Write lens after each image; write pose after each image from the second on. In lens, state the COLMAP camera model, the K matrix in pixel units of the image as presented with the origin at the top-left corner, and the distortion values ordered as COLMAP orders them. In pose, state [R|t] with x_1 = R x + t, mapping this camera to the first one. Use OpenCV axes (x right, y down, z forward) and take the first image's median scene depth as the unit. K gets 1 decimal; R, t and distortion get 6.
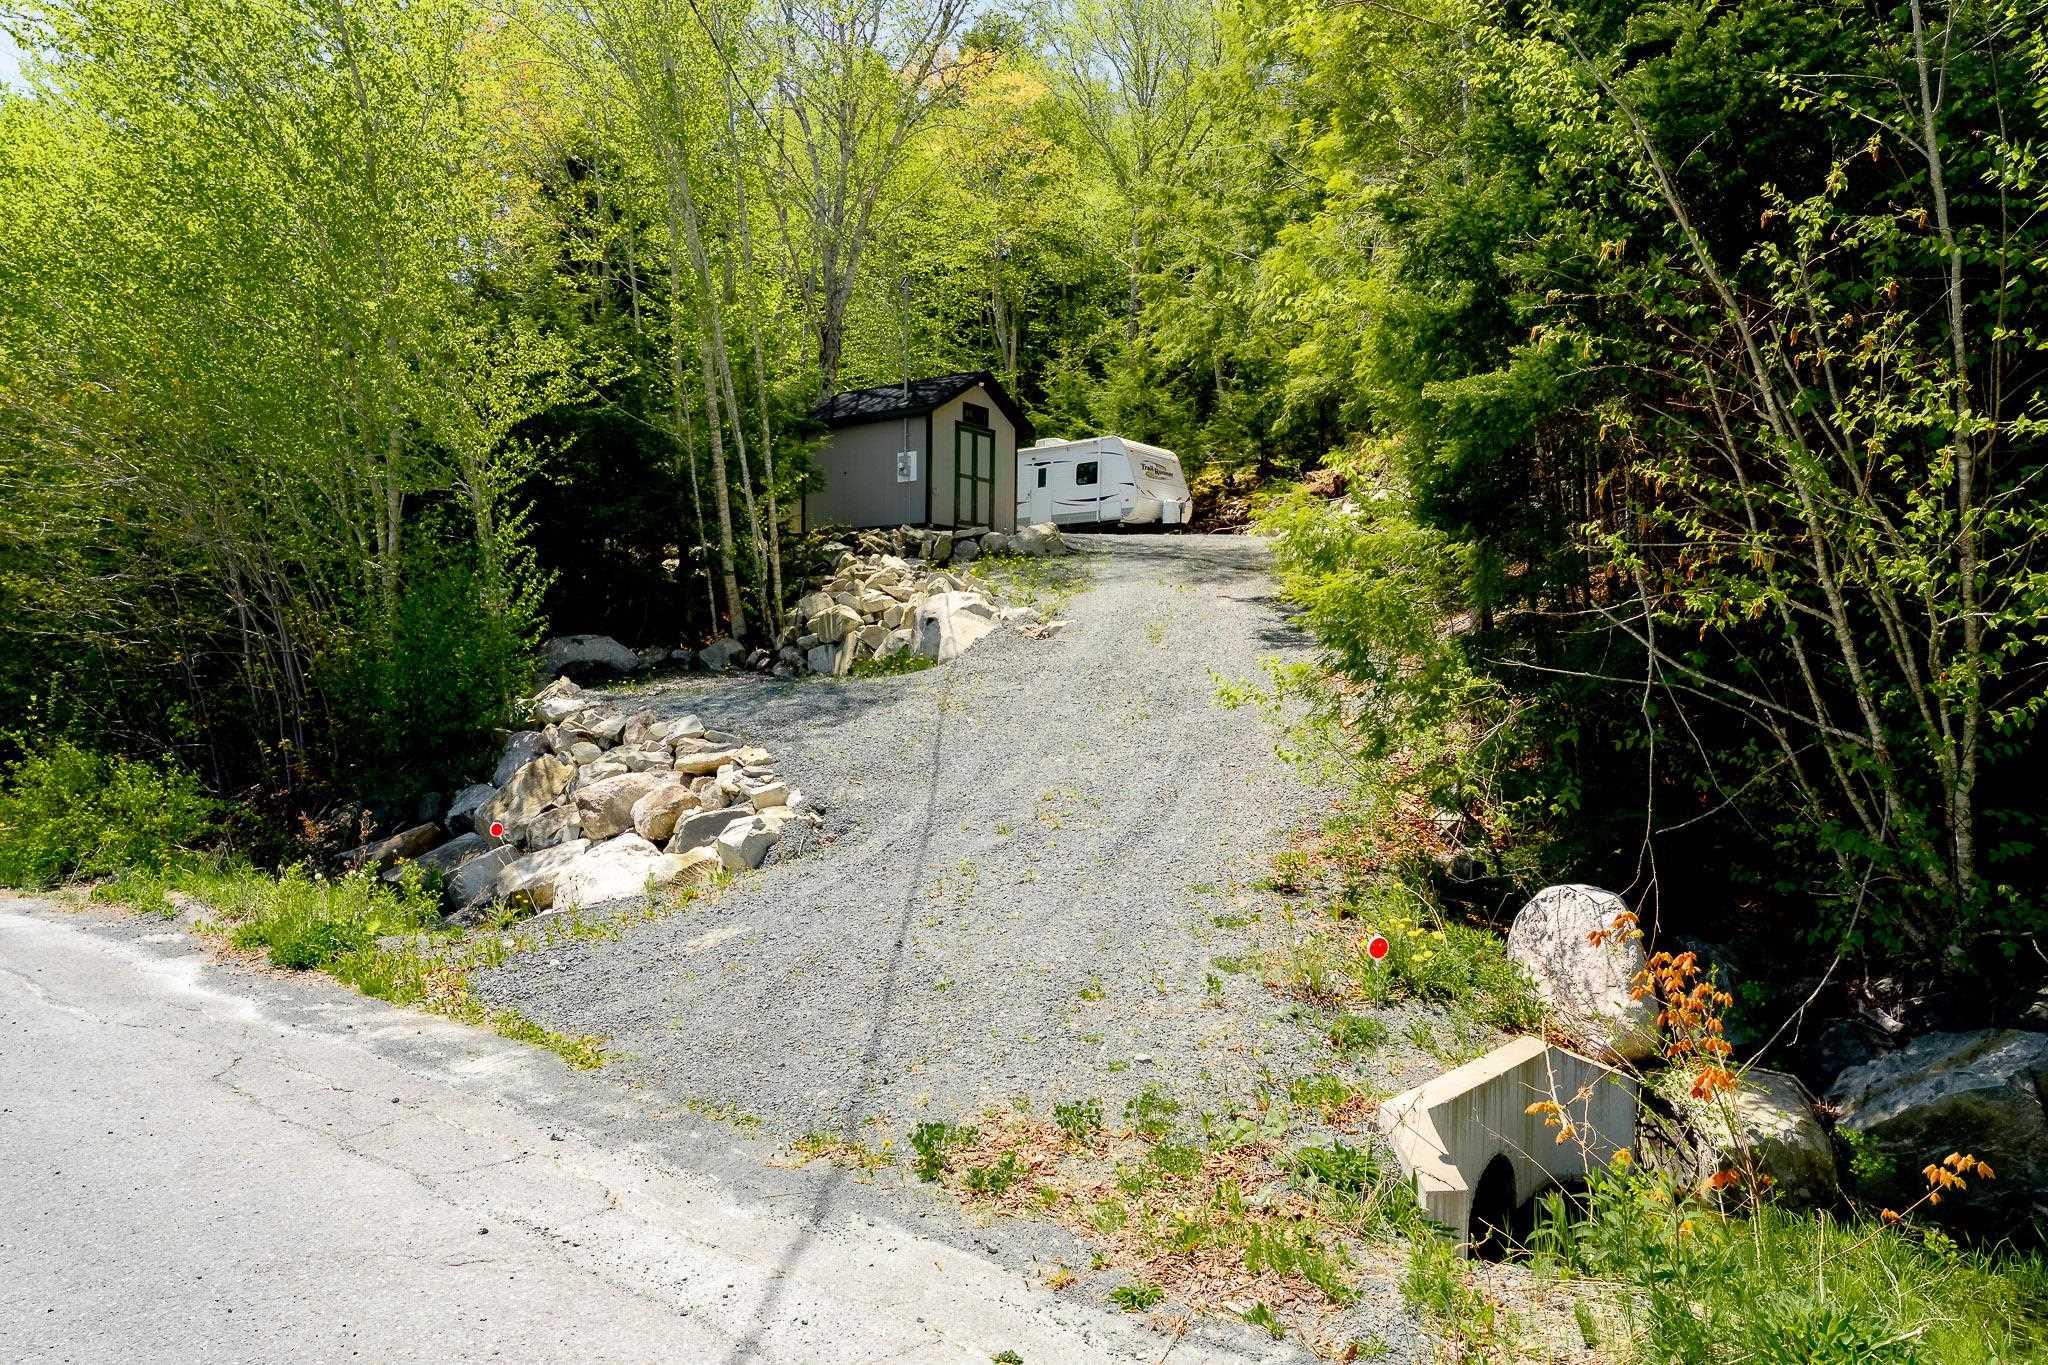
lens RADIAL K [[1236.7, 0, 1023.4], [0, 1236.7, 681.1], [0, 0, 1]] dist [0.001543, -0.000080]
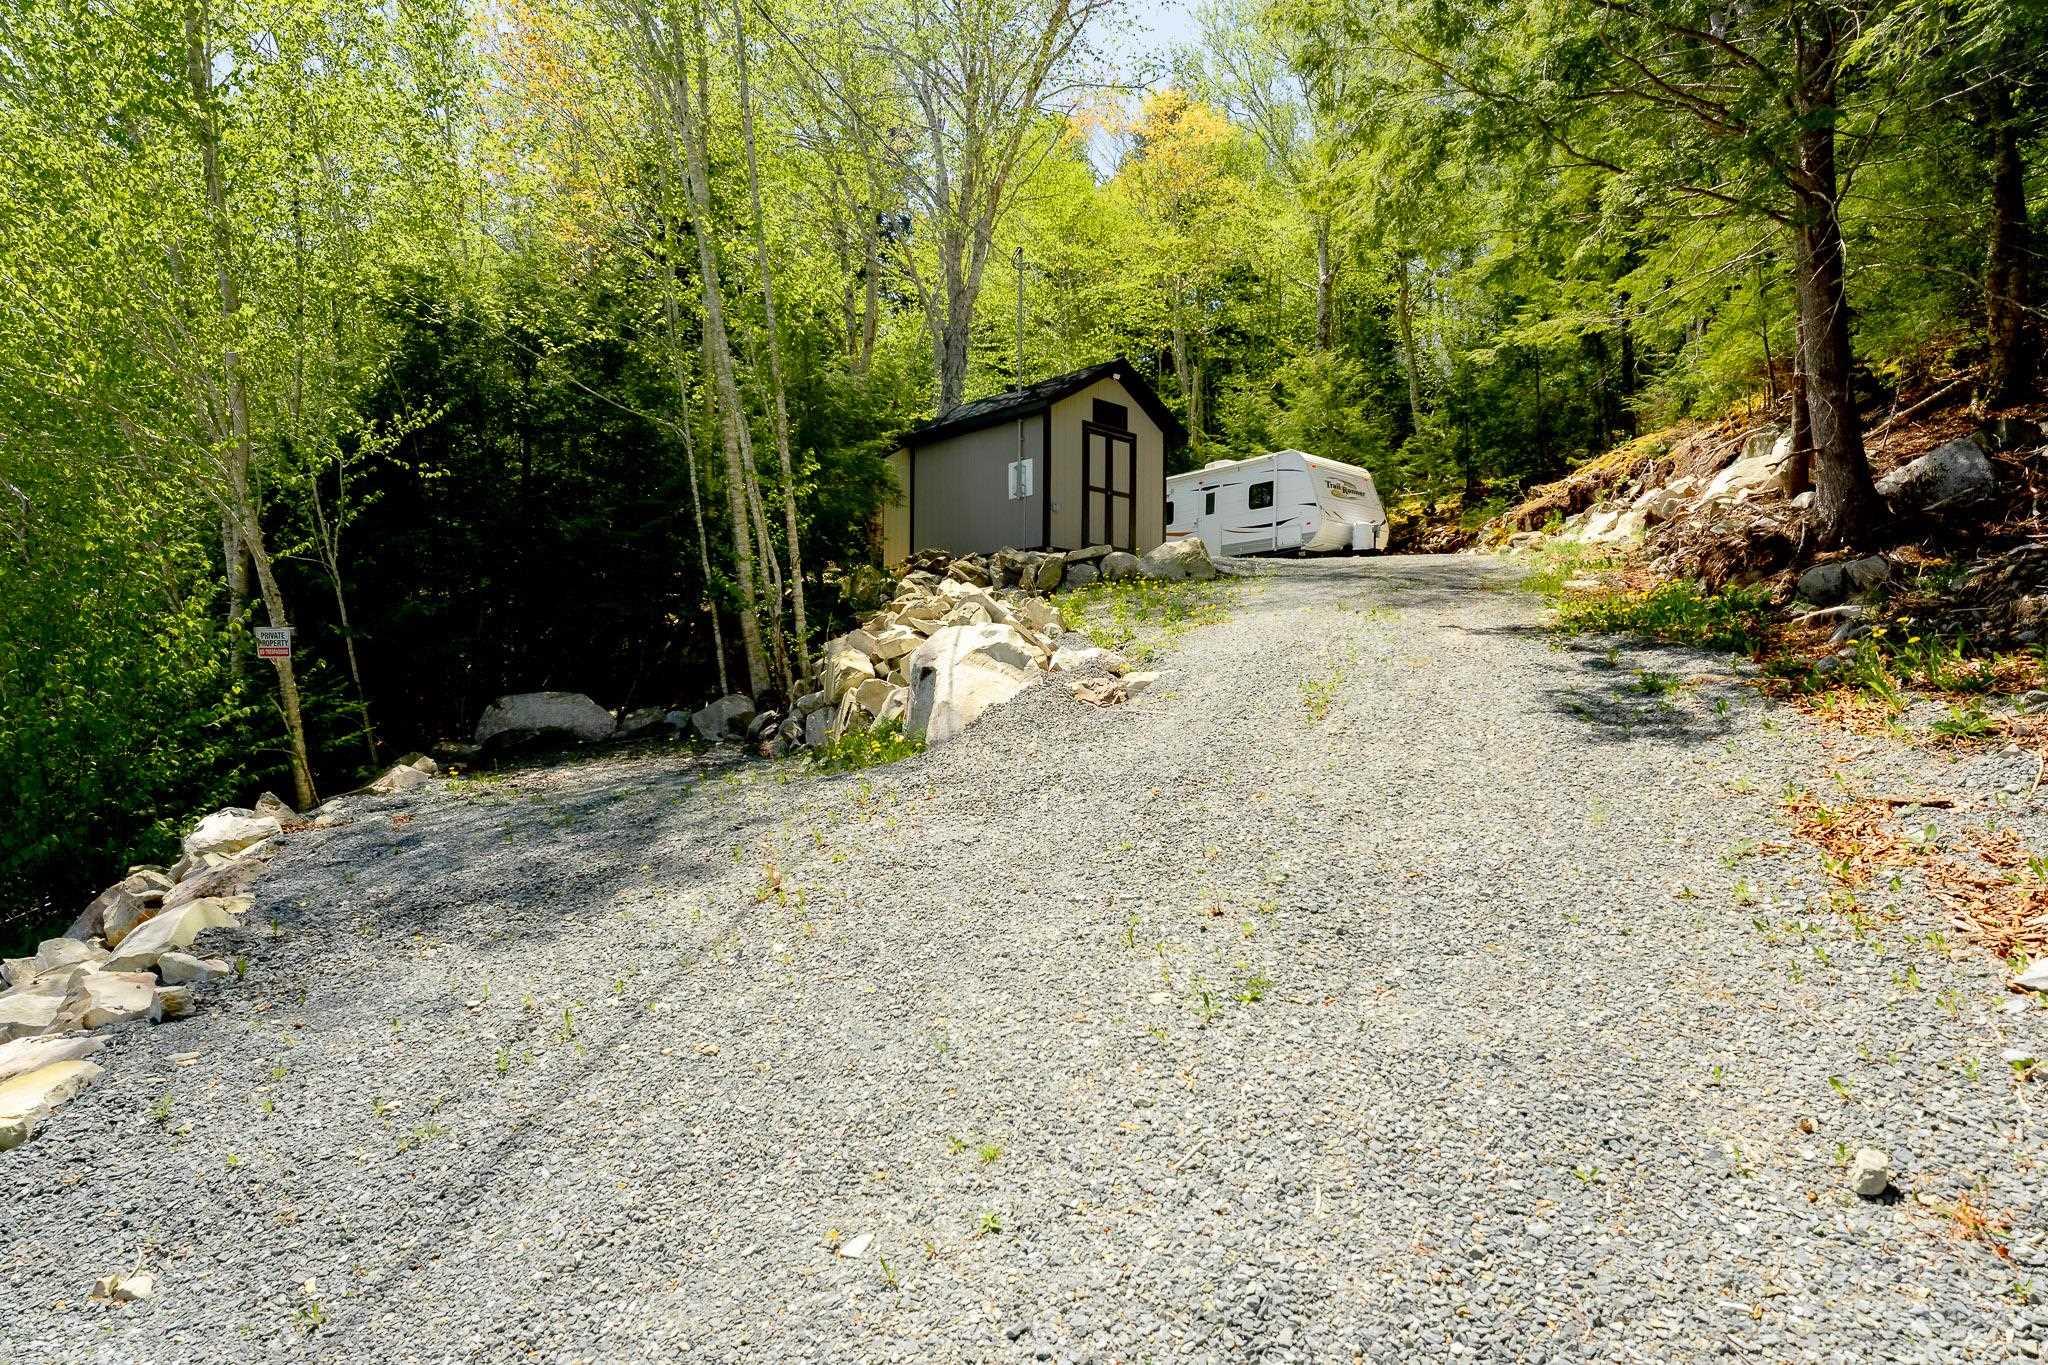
lens RADIAL K [[1070.8, 0, 1026.2], [0, 1070.8, 685.1], [0, 0, 1]] dist [-0.000924, -0.000090]
pose [[0.982008, -0.003882, -0.188800, 0.039672], [-0.001687, 0.999569, -0.029323, -0.016858], [0.188832, 0.029114, 0.981578, 0.305086]]
